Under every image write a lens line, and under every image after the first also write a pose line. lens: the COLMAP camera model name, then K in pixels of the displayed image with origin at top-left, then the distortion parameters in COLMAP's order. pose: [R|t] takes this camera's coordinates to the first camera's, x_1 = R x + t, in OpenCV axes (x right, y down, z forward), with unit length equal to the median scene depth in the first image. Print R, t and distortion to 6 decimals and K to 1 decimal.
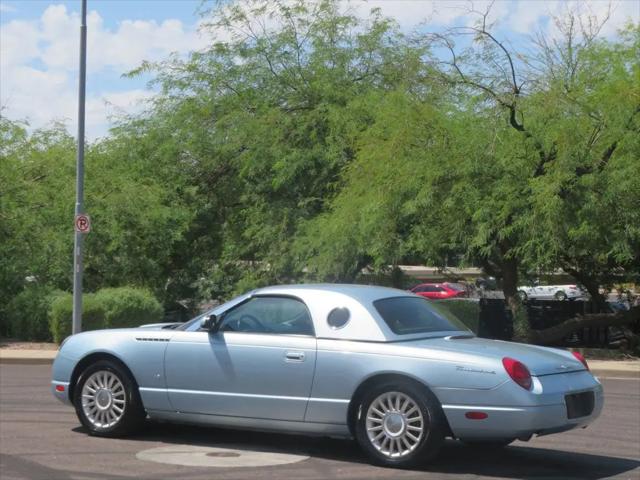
lens RADIAL K [[1279.6, 0, 320.0], [0, 1279.6, 240.0], [0, 0, 1]] dist [-0.137468, 0.293056]
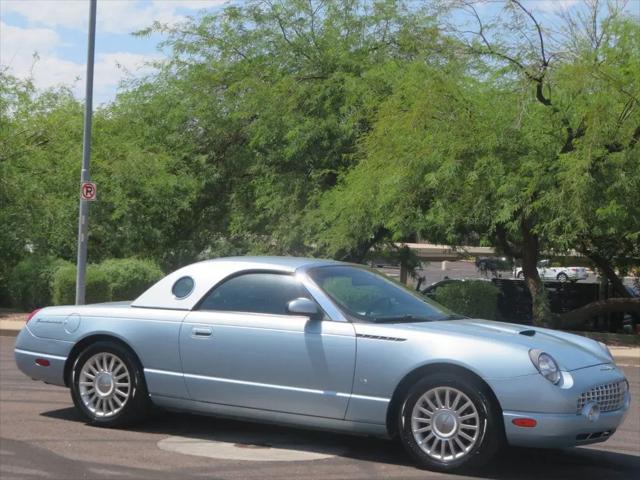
lens RADIAL K [[1279.6, 0, 320.0], [0, 1279.6, 240.0], [0, 0, 1]] dist [-0.137468, 0.293056]
pose [[0.999672, 0.025603, 0.000406, -0.011355], [-0.025606, 0.999479, 0.019651, 0.001276], [0.000098, -0.019655, 0.999807, 0.045500]]
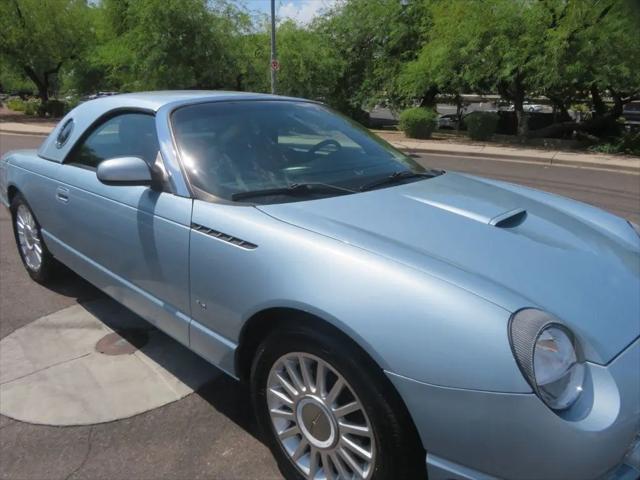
lens RADIAL K [[462.8, 0, 319.8], [0, 462.8, 251.5], [0, 0, 1]] dist [-0.026422, 0.000865]
pose [[0.974679, 0.078762, -0.209277, 0.033679], [-0.002688, 0.939971, 0.341243, 0.012988], [0.223591, -0.332040, 0.916382, 0.327098]]
